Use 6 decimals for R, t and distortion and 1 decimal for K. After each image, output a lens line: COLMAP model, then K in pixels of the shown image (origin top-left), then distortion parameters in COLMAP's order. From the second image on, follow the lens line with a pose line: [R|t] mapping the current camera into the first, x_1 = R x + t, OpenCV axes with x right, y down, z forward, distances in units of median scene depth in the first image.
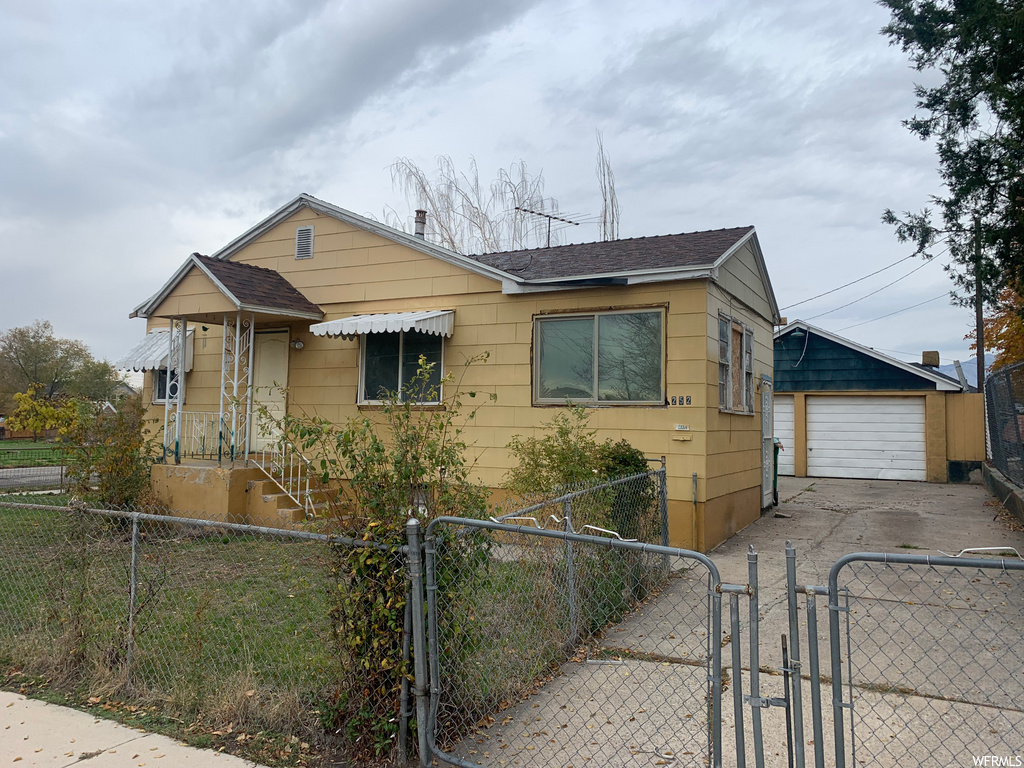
lens RADIAL K [[806.4, 0, 515.1], [0, 806.4, 384.8], [0, 0, 1]] dist [0.027110, -0.013264]
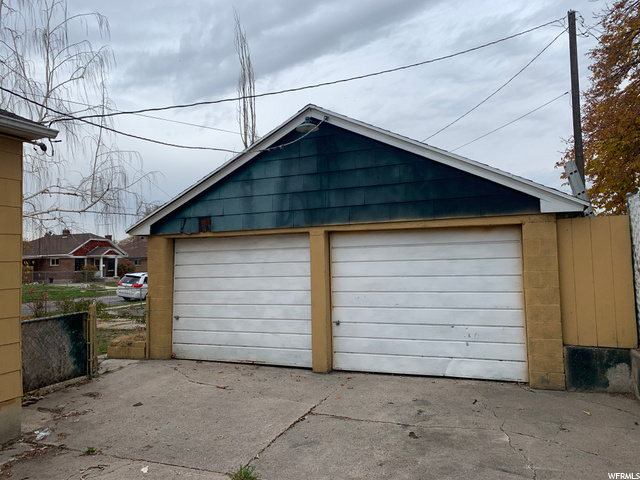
lens RADIAL K [[504.0, 0, 318.1], [0, 504.0, 237.4], [0, 0, 1]] dist [0.027110, -0.013264]
pose [[0.995403, -0.039307, 0.087336, 0.332300], [0.037820, 0.999111, 0.018620, 0.010204], [-0.087991, -0.015231, 0.996005, 0.657628]]
